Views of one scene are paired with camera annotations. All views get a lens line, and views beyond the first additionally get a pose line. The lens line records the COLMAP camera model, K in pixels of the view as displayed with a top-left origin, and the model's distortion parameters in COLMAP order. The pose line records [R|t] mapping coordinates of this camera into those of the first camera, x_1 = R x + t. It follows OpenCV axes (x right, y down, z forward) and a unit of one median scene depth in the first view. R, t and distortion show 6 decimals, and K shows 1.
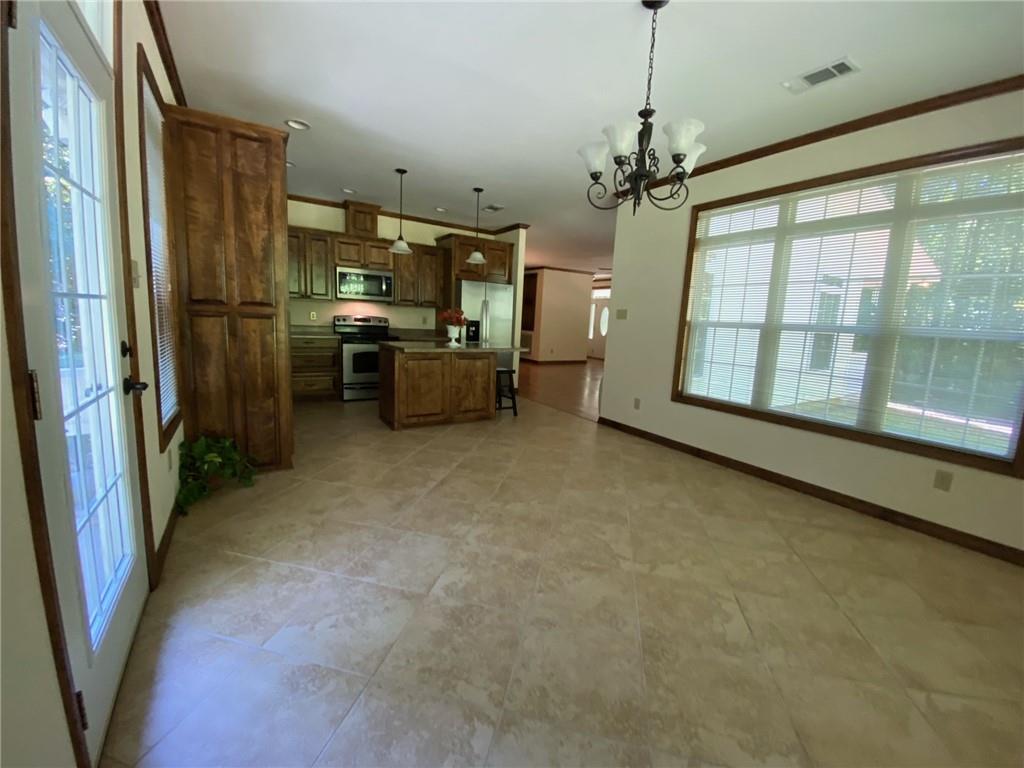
lens RADIAL K [[417.2, 0, 511.2], [0, 417.2, 382.3], [0, 0, 1]] dist [0.003066, -0.000444]
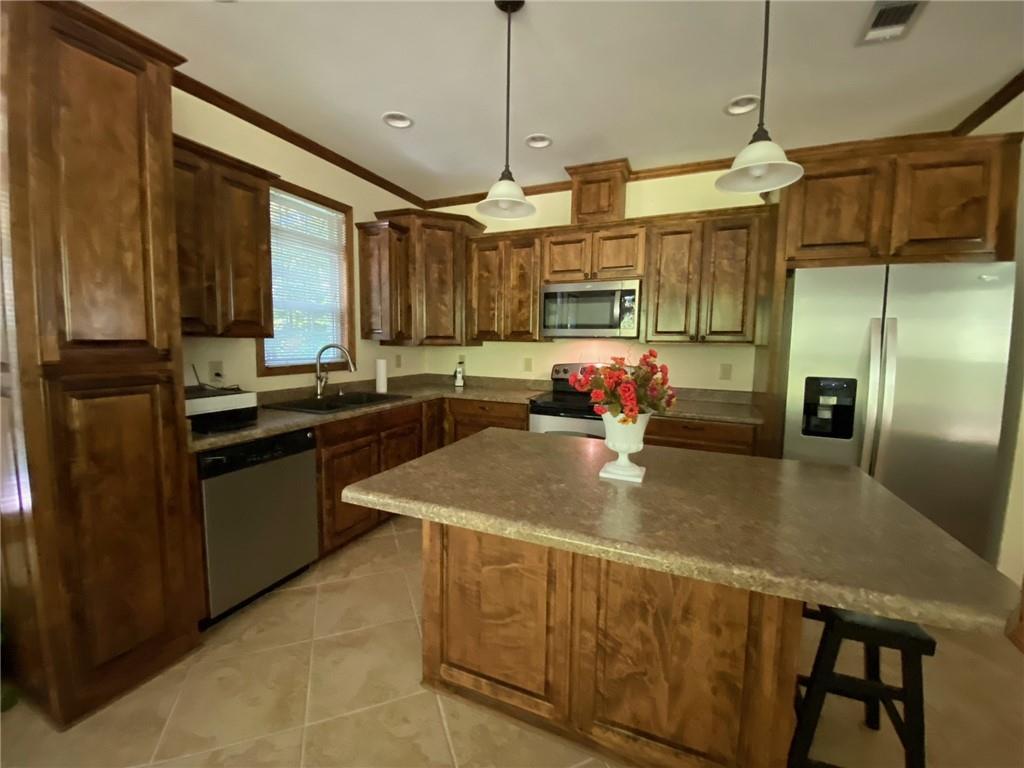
lens RADIAL K [[417.2, 0, 510.8], [0, 417.2, 383.7], [0, 0, 1]] dist [0.003066, -0.000444]
pose [[0.577511, 0.036035, -0.815587, 0.043589], [-0.105875, 0.993894, -0.031056, -0.110610], [0.809488, 0.104286, 0.577800, 0.619413]]
